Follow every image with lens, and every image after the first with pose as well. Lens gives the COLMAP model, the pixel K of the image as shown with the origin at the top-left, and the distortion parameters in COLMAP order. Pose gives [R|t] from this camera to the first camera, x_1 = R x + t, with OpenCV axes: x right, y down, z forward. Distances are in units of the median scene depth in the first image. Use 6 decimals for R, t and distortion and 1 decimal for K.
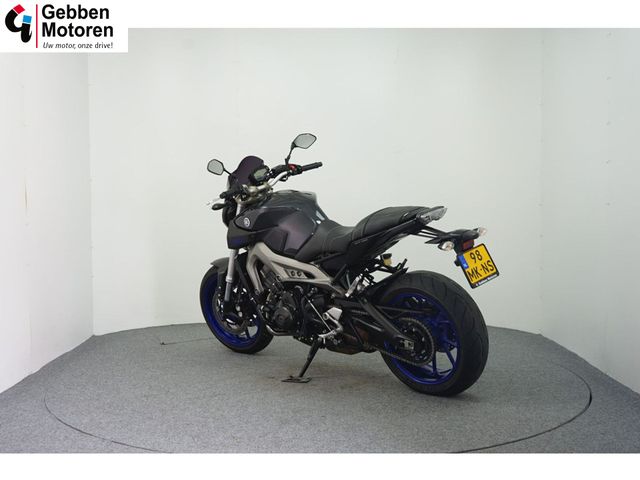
lens RADIAL K [[794.5, 0, 319.1], [0, 794.5, 242.2], [0, 0, 1]] dist [-0.021583, 0.000000]
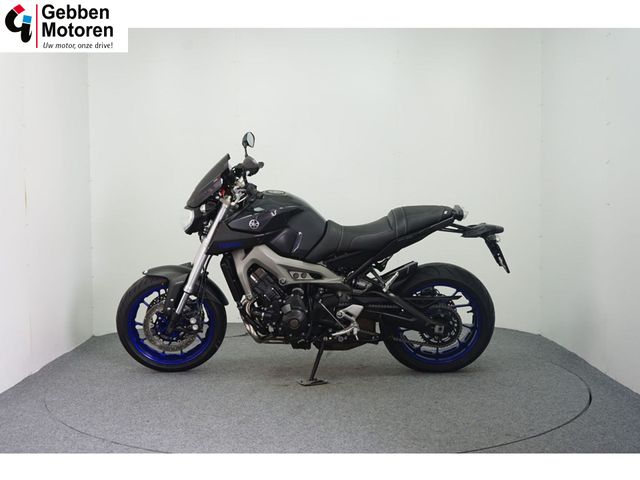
lens RADIAL K [[794.5, 0, 322.3], [0, 794.5, 238.1], [0, 0, 1]] dist [-0.021583, 0.000000]
pose [[0.725945, -0.040820, 0.686540, -0.685585], [0.040852, 0.999034, 0.016203, -0.020893], [-0.686538, 0.016284, 0.726912, 0.277460]]
